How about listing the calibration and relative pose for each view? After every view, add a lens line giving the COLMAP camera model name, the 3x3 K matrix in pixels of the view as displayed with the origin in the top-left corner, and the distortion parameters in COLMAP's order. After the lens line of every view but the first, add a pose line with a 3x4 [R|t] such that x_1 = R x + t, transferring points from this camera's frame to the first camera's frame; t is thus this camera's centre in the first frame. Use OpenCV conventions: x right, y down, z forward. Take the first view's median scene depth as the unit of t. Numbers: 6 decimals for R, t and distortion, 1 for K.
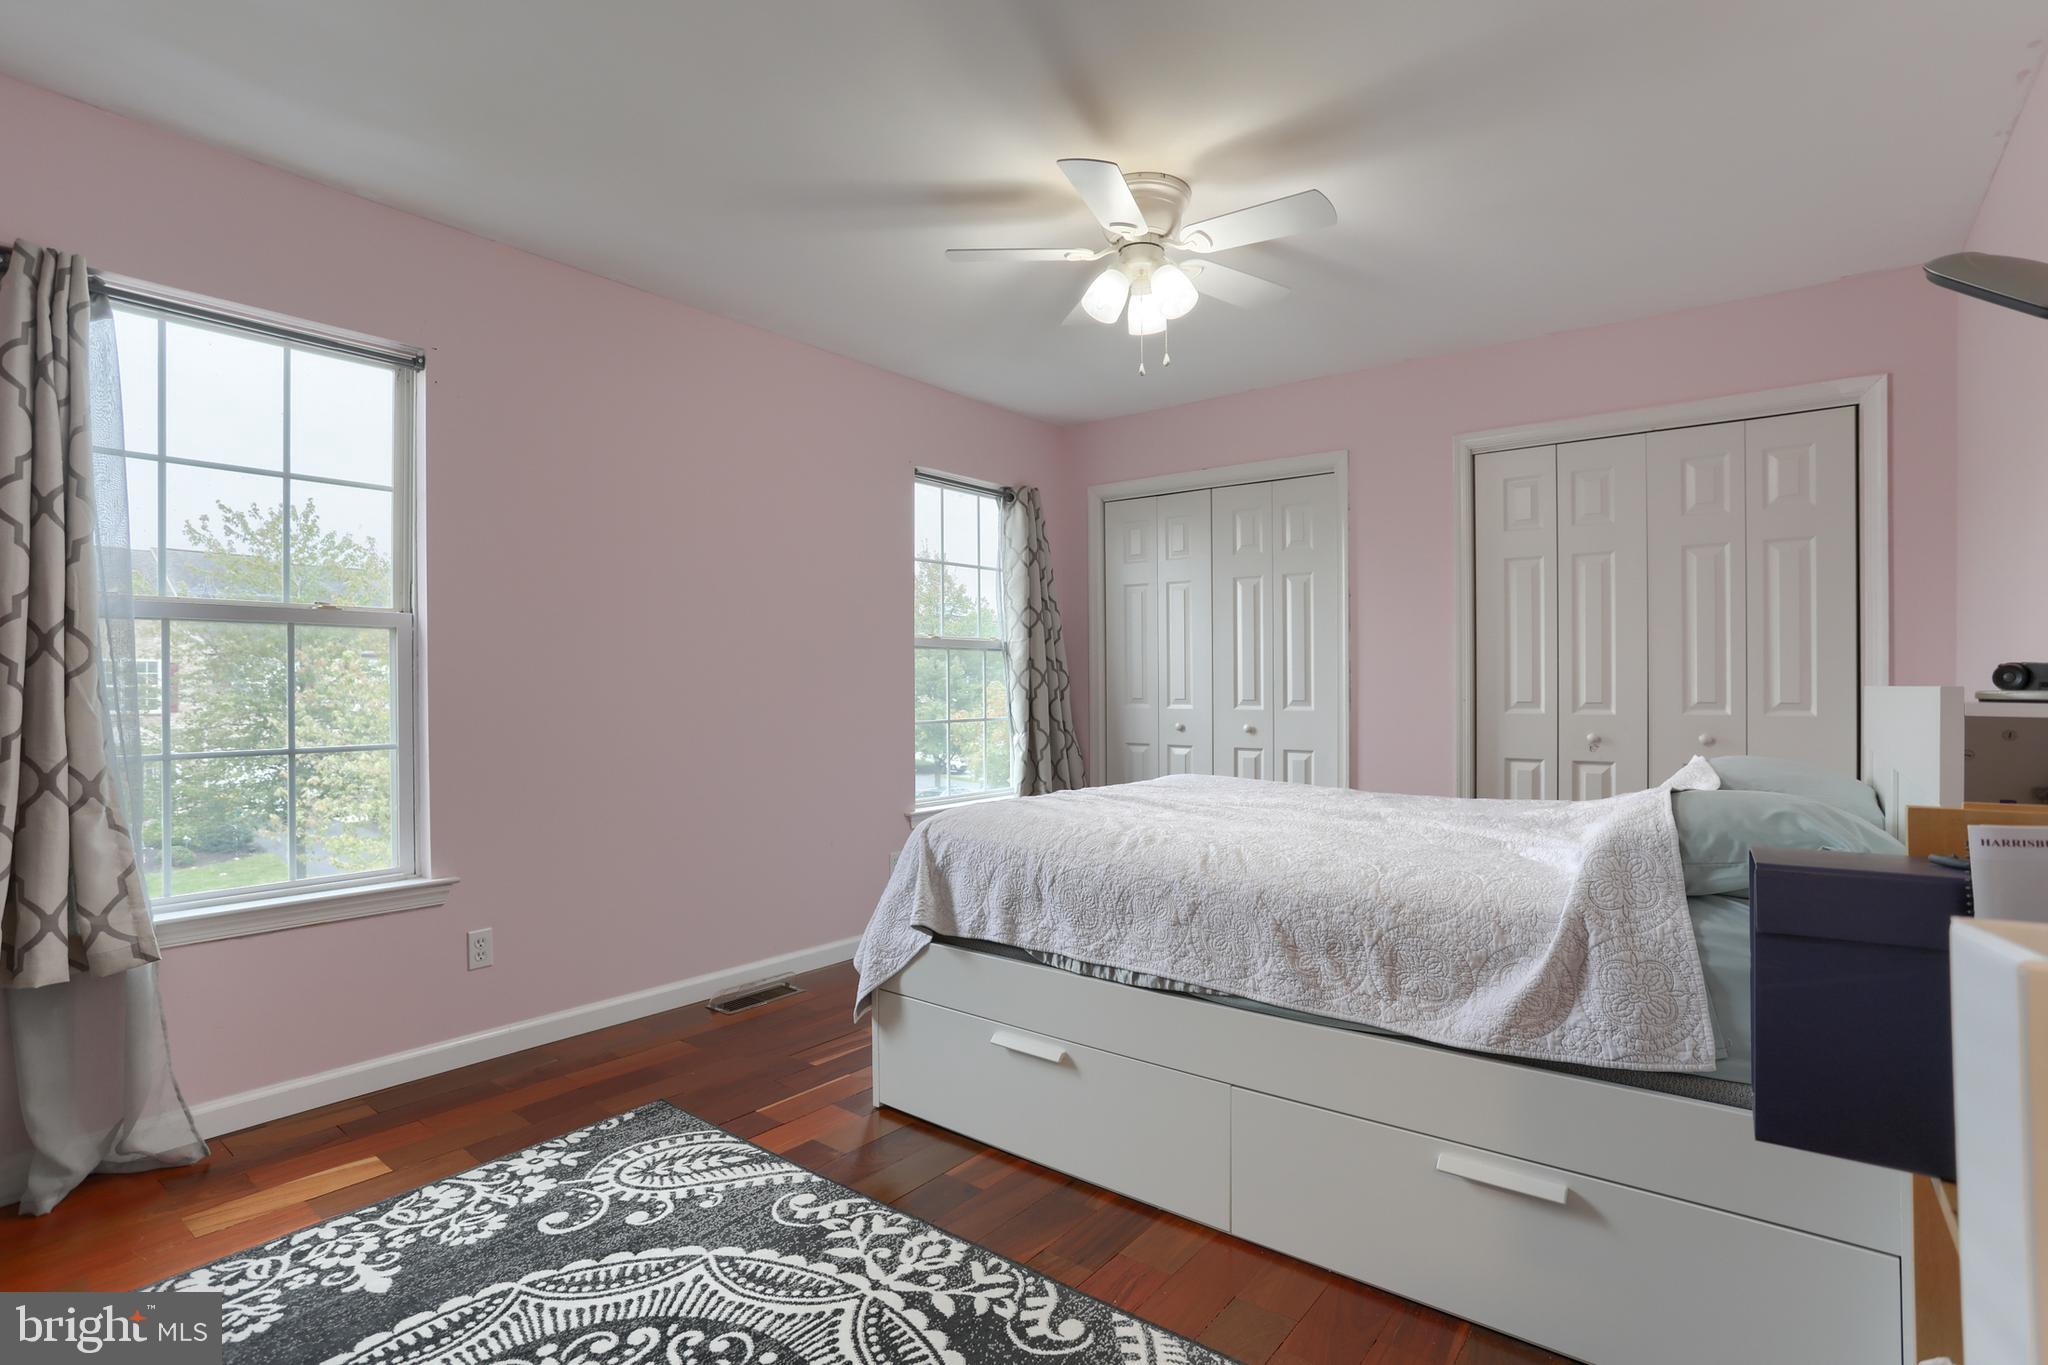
lens RADIAL K [[1040.5, 0, 1044.4], [0, 1040.5, 688.8], [0, 0, 1]] dist [-0.038607, 0.021517]
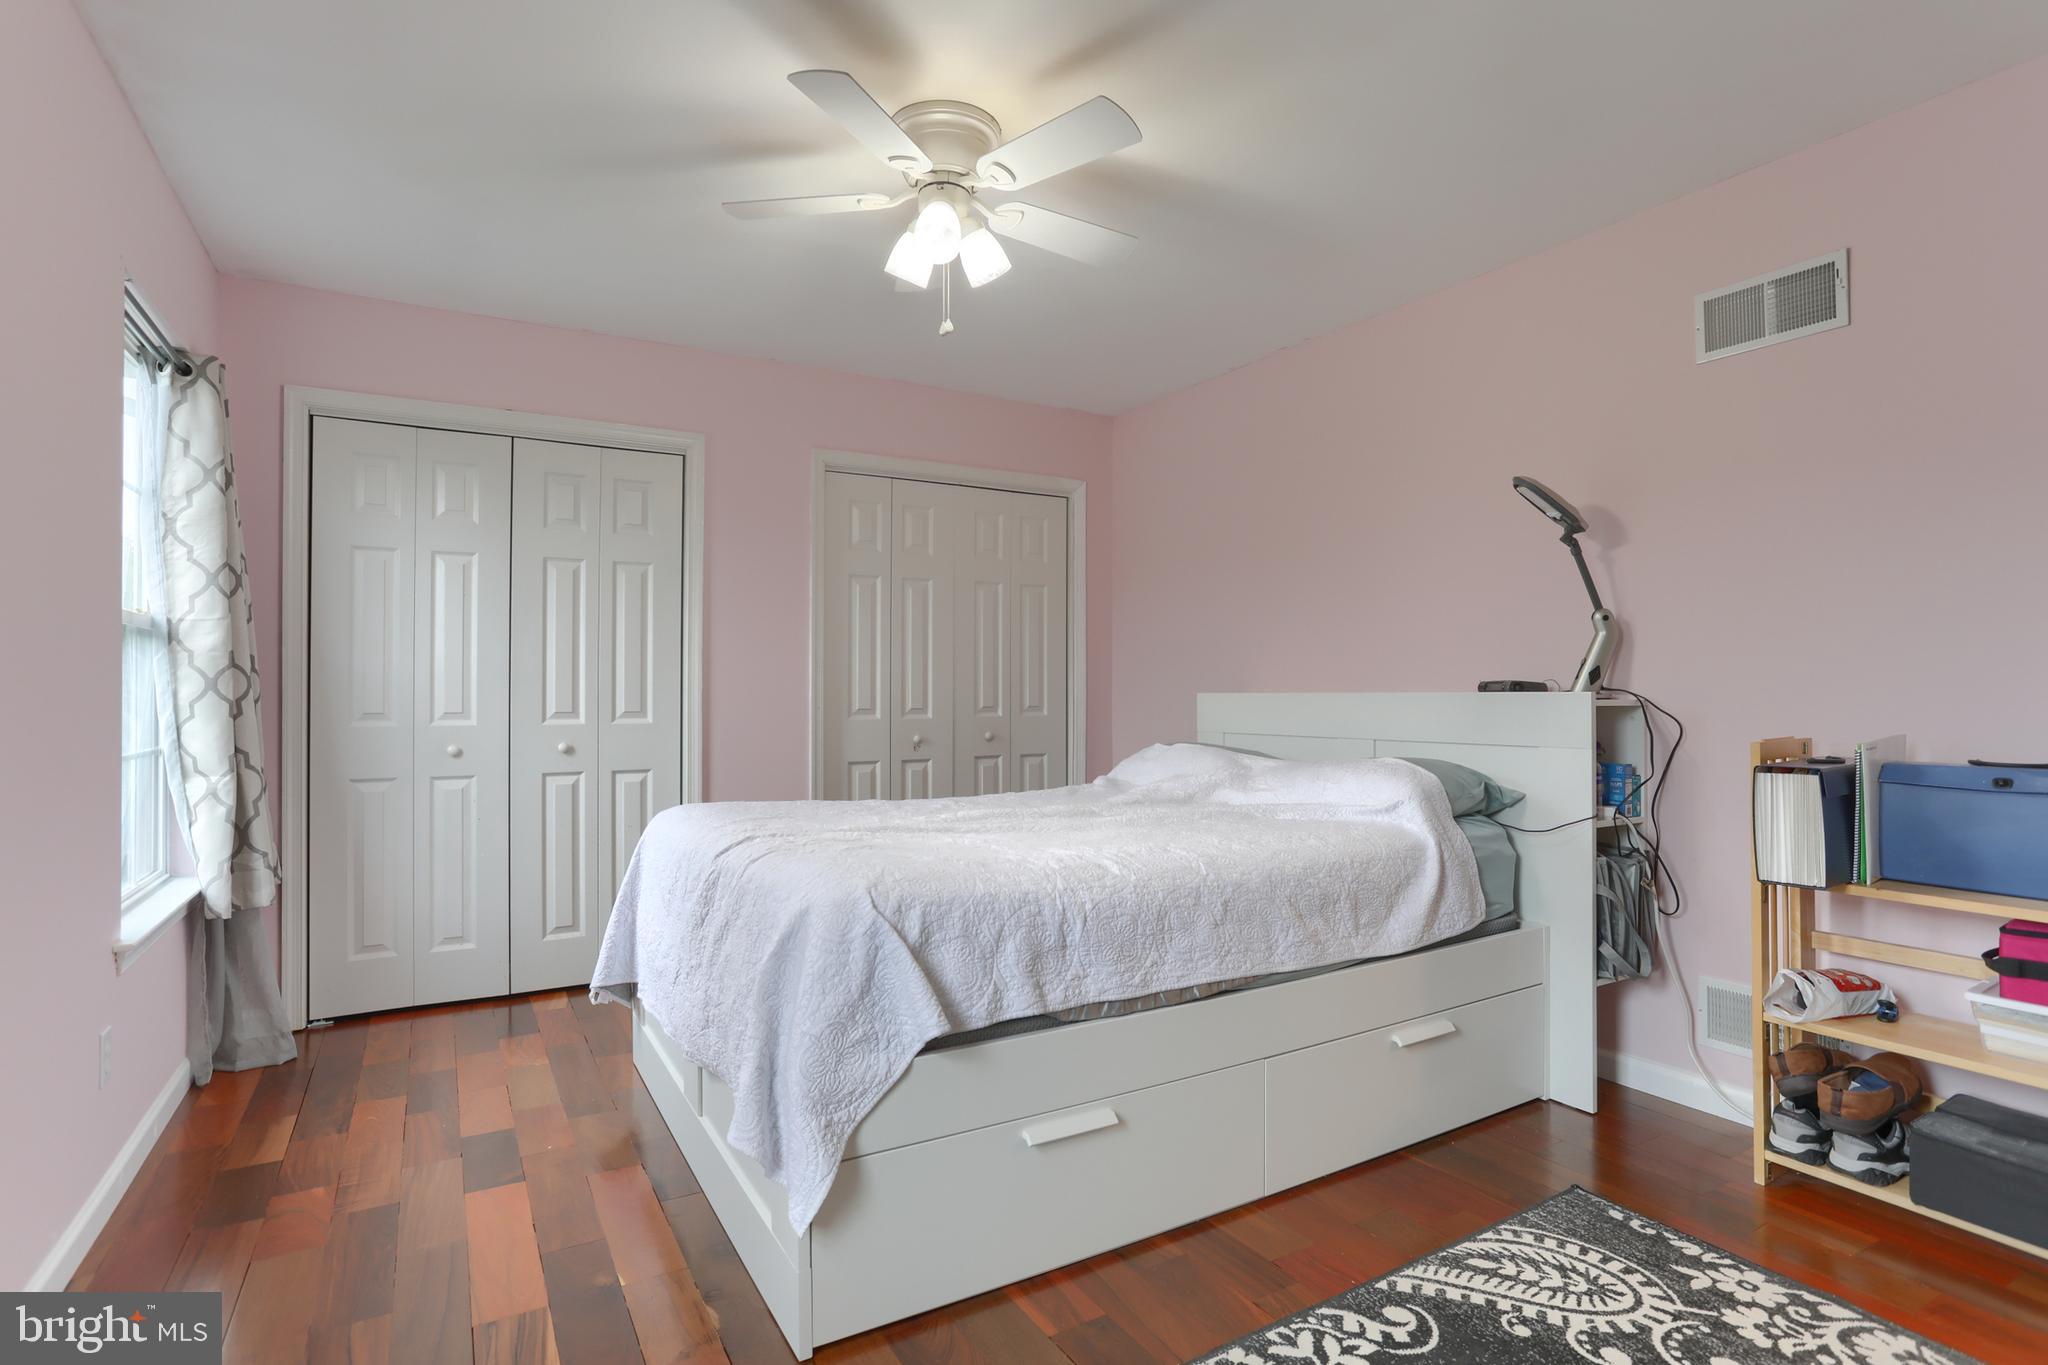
lens RADIAL K [[1040.5, 0, 1033.6], [0, 1040.5, 675.7], [0, 0, 1]] dist [-0.038607, 0.021517]
pose [[0.342097, 0.015681, 0.939534, -0.809317], [0.005787, 0.999807, -0.018794, -0.000702], [-0.939647, 0.011867, 0.341940, 0.740587]]
